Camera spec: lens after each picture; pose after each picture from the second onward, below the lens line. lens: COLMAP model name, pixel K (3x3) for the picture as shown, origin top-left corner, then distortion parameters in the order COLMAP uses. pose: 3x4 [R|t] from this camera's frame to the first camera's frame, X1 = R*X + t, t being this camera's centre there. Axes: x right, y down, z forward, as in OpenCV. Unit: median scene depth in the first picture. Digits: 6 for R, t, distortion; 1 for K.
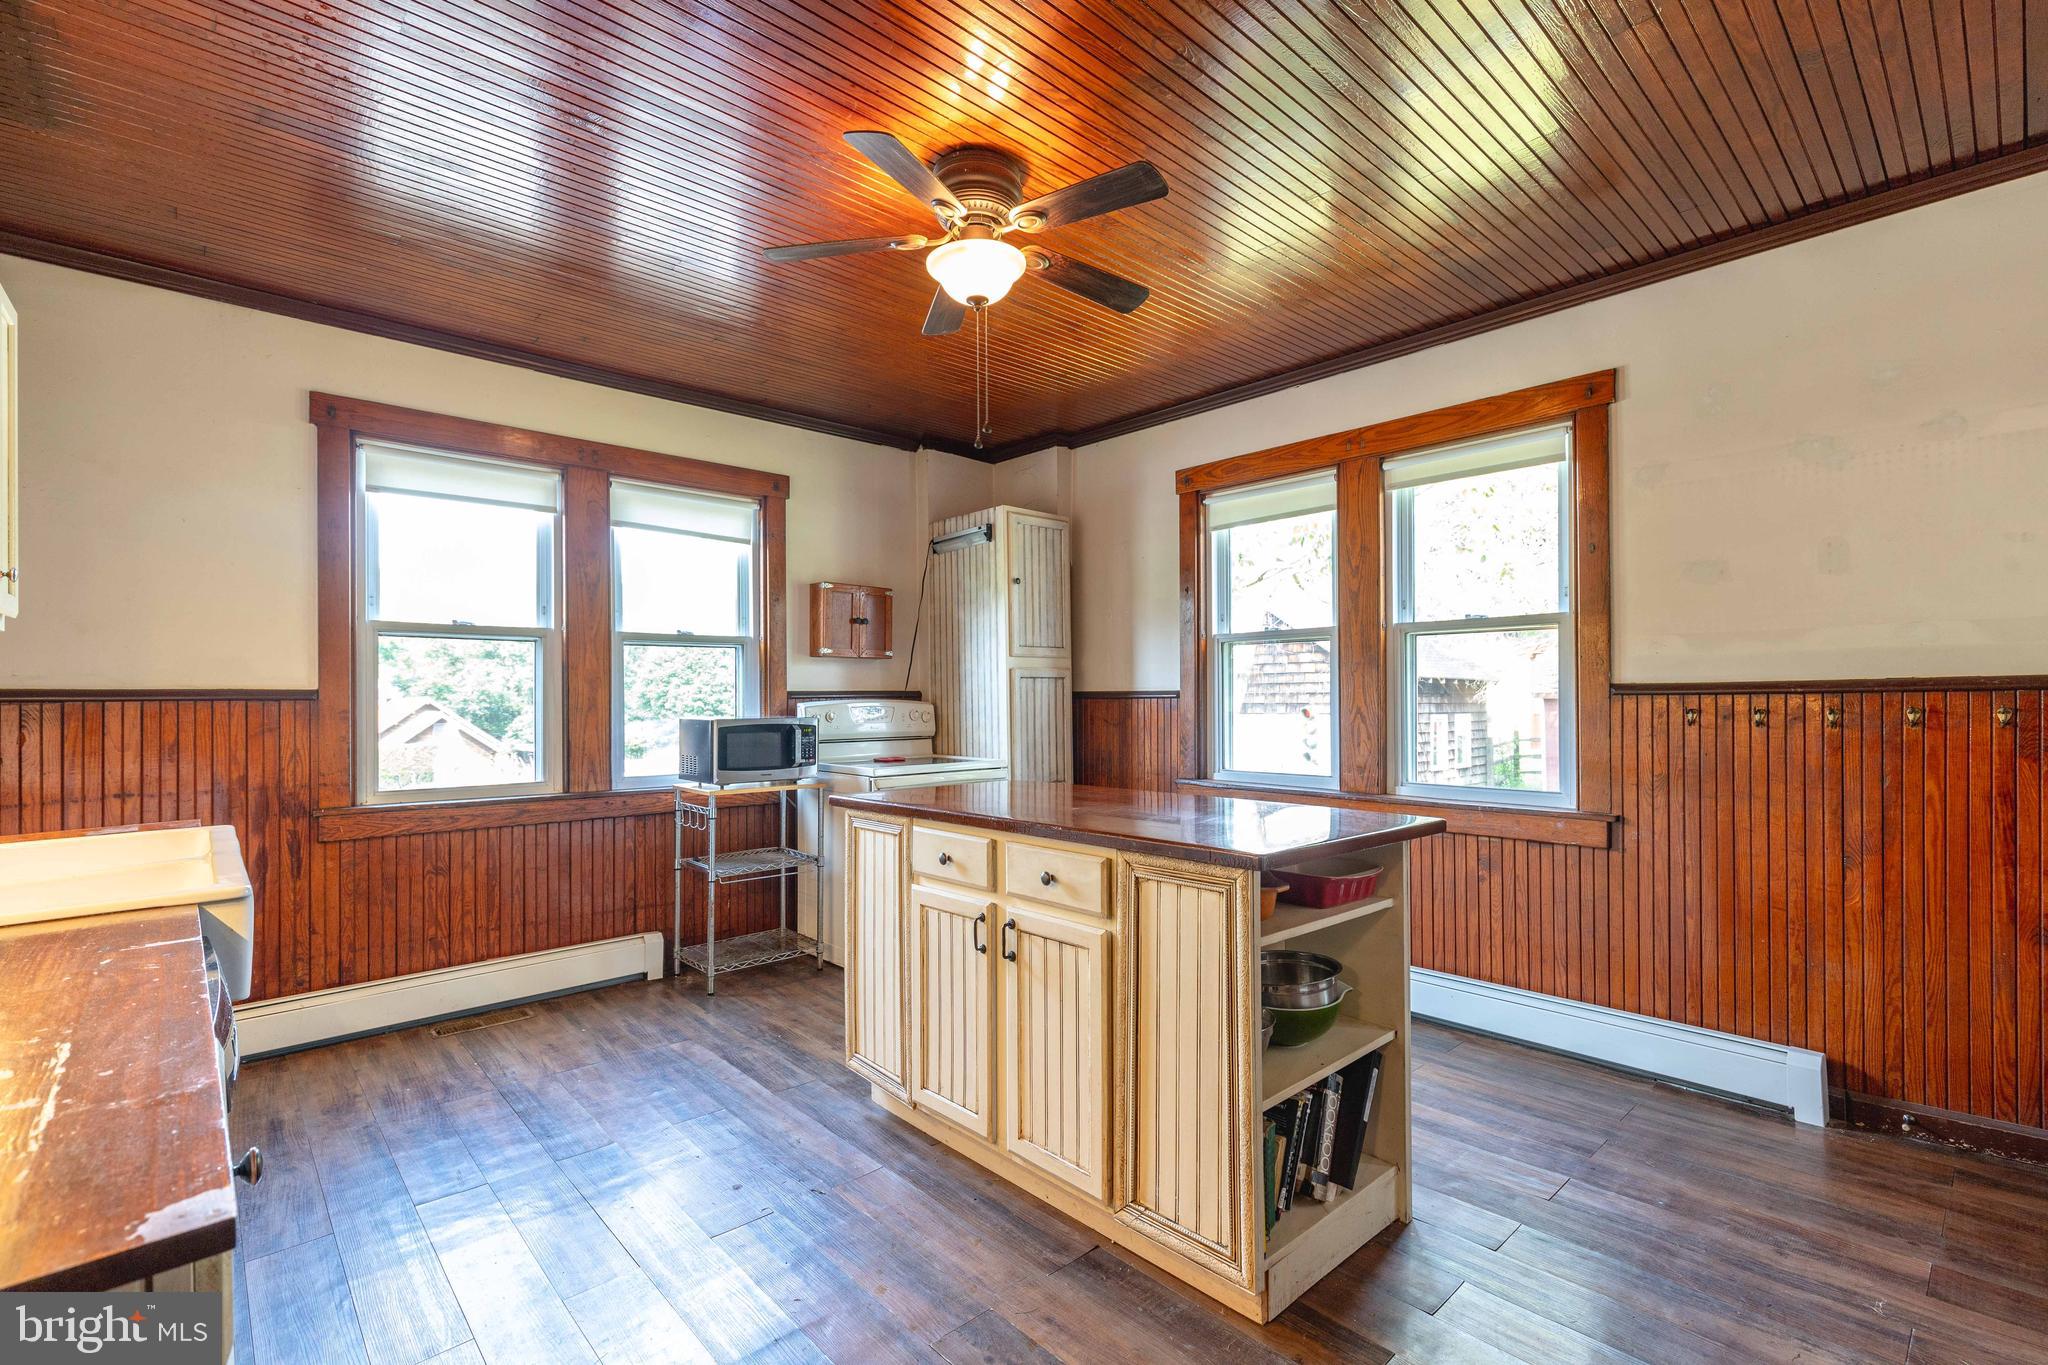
lens RADIAL K [[920.2, 0, 1035.1], [0, 920.2, 688.6], [0, 0, 1]] dist [0.008399, -0.002152]
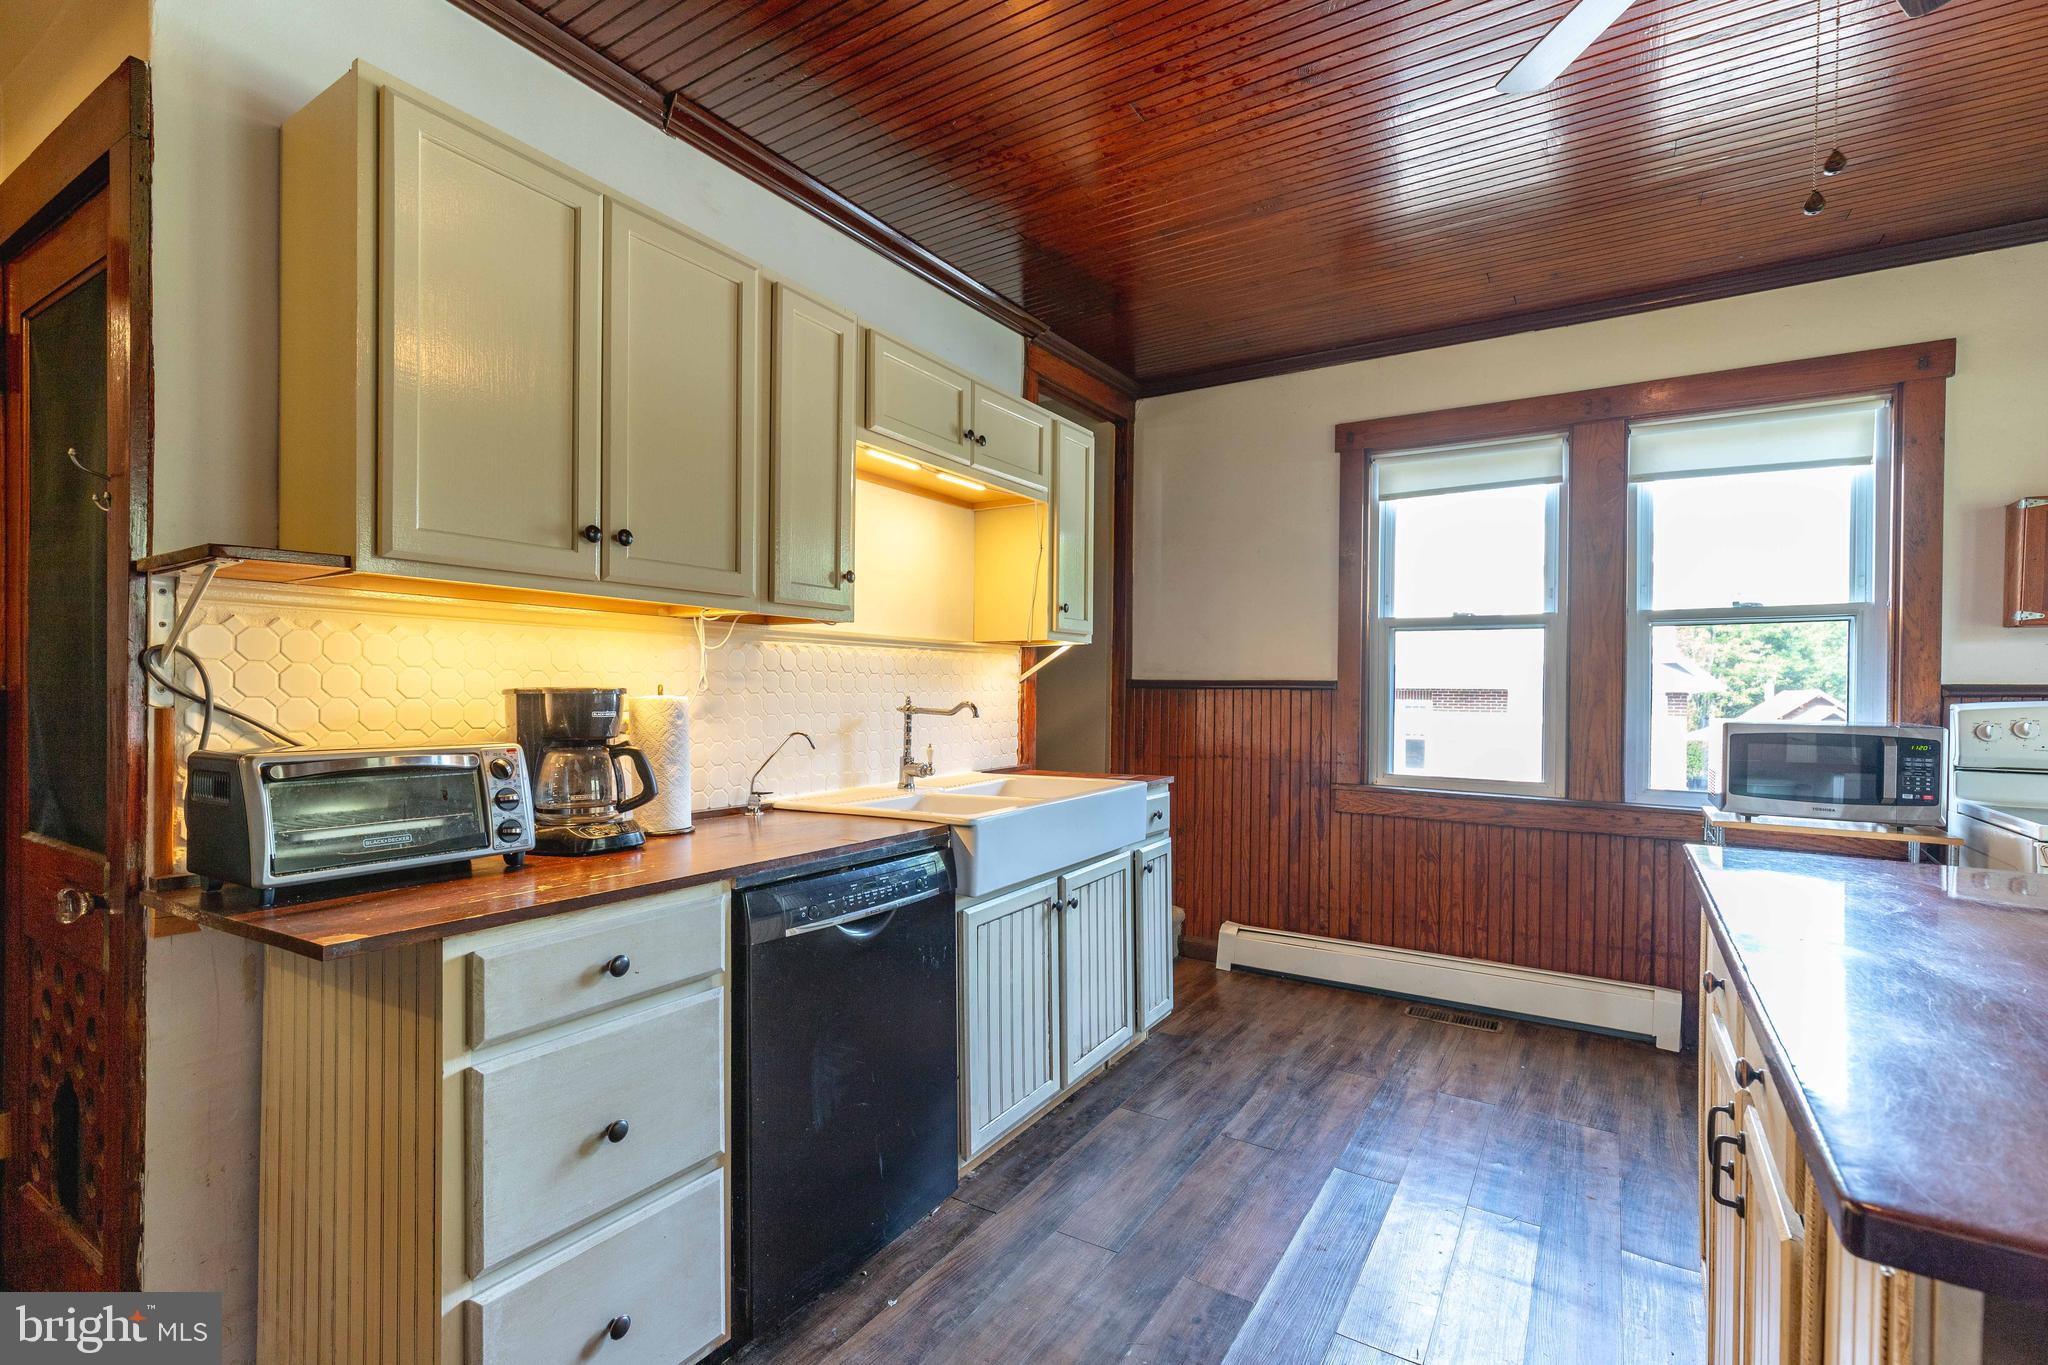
lens RADIAL K [[920.2, 0, 1032.6], [0, 920.2, 688.6], [0, 0, 1]] dist [0.008399, -0.002152]
pose [[0.259503, 0.009481, -0.965696, 0.219340], [-0.001072, 0.999954, 0.009529, 0.000482], [0.965742, -0.001437, 0.259501, 0.293697]]
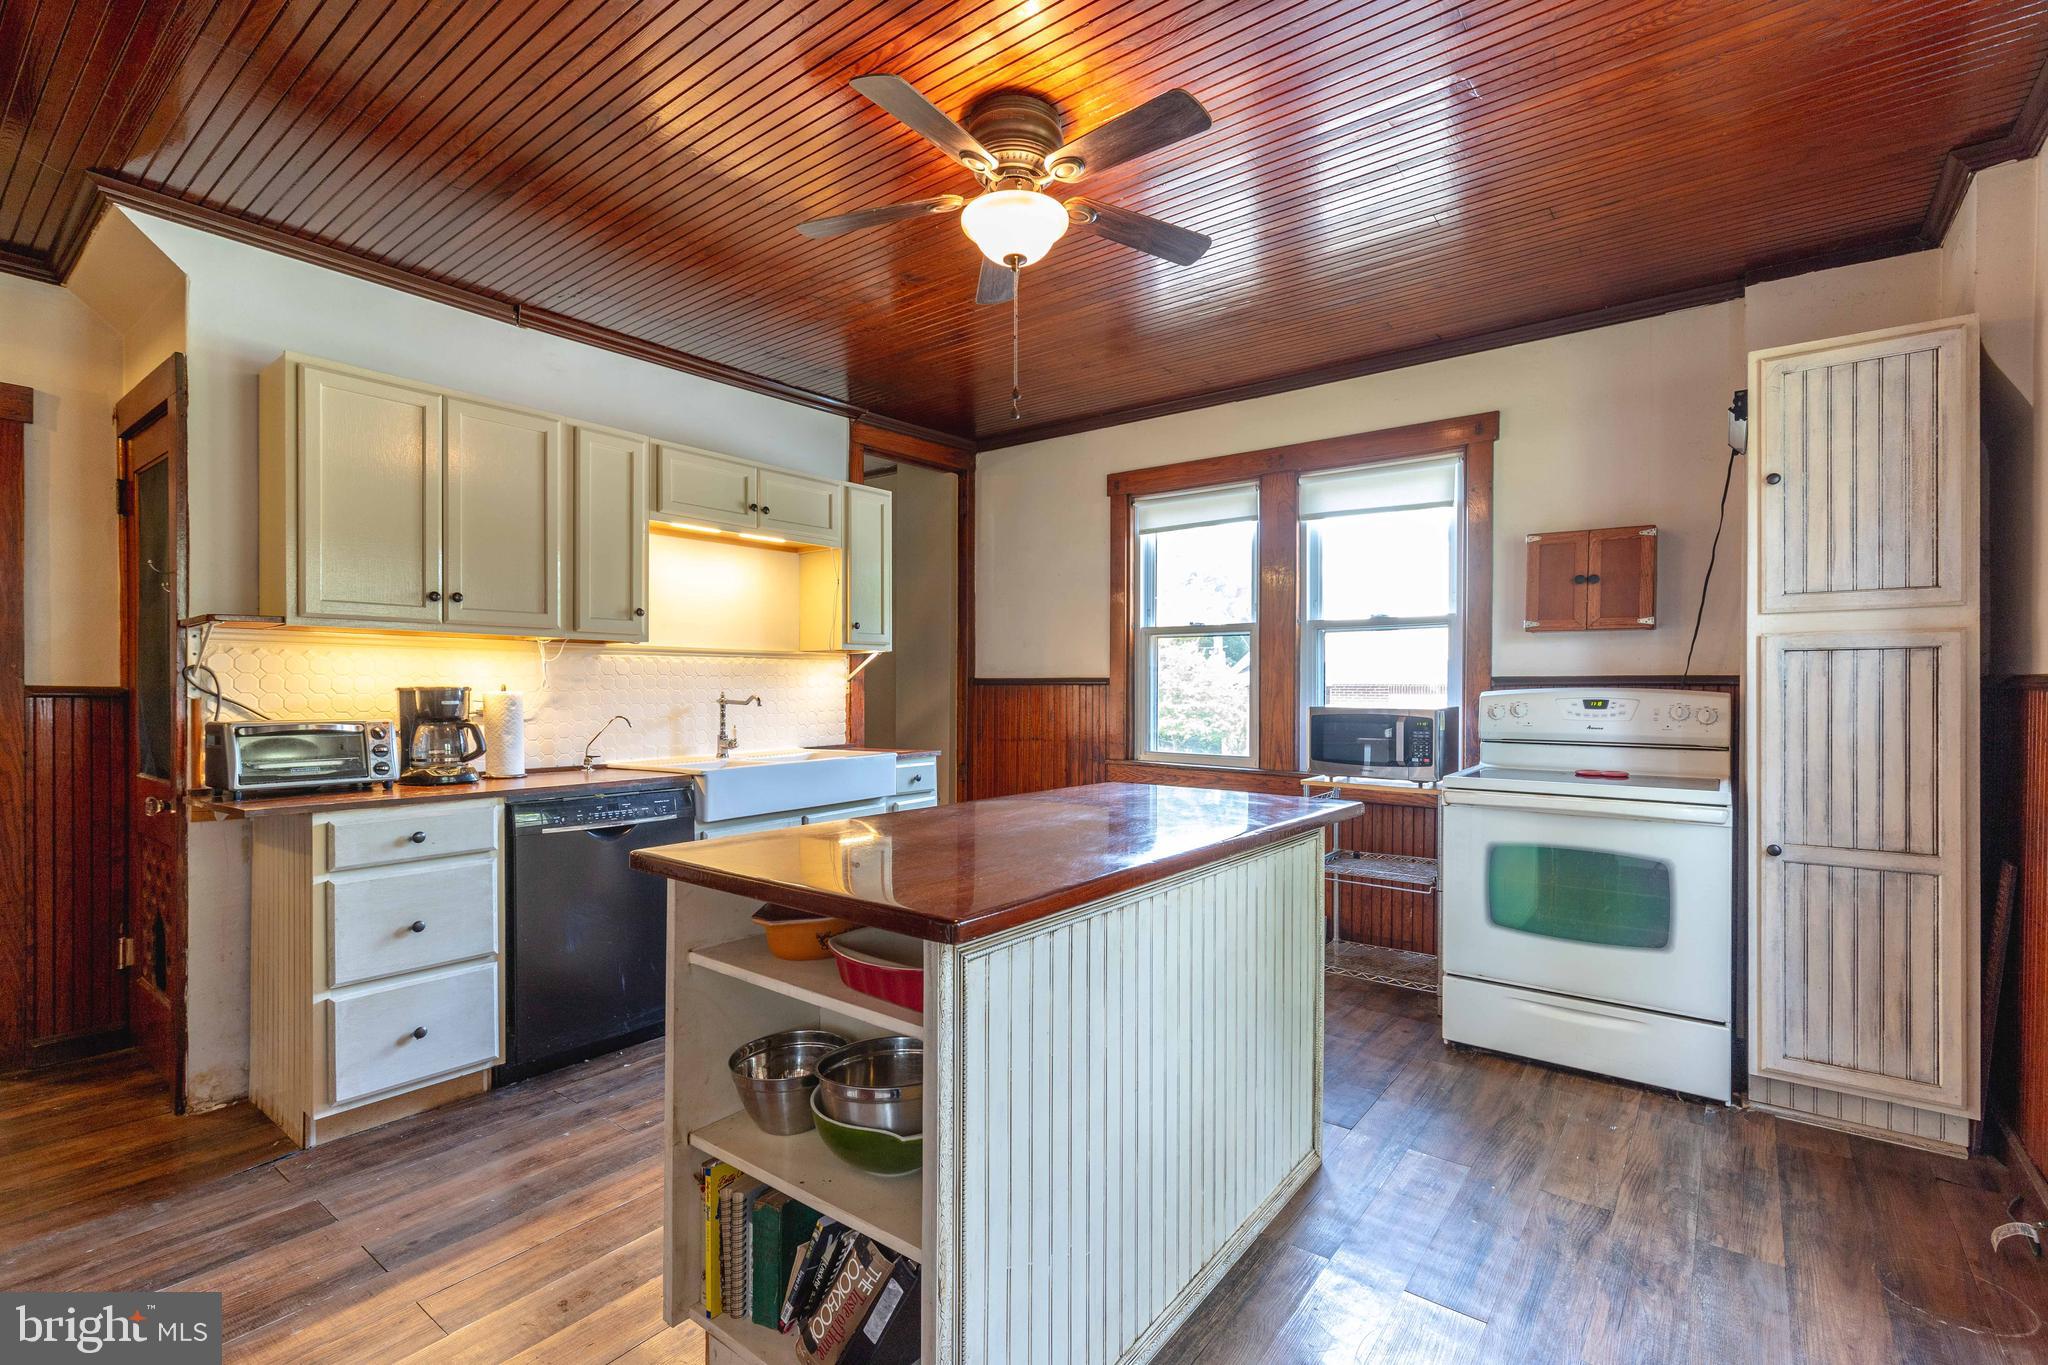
lens RADIAL K [[920.2, 0, 1035.5], [0, 920.2, 687.4], [0, 0, 1]] dist [0.008399, -0.002152]
pose [[0.166527, 0.007943, -0.986005, 0.576760], [0.007552, 0.999928, 0.009330, 0.001880], [0.986008, -0.009000, 0.166455, 0.573255]]
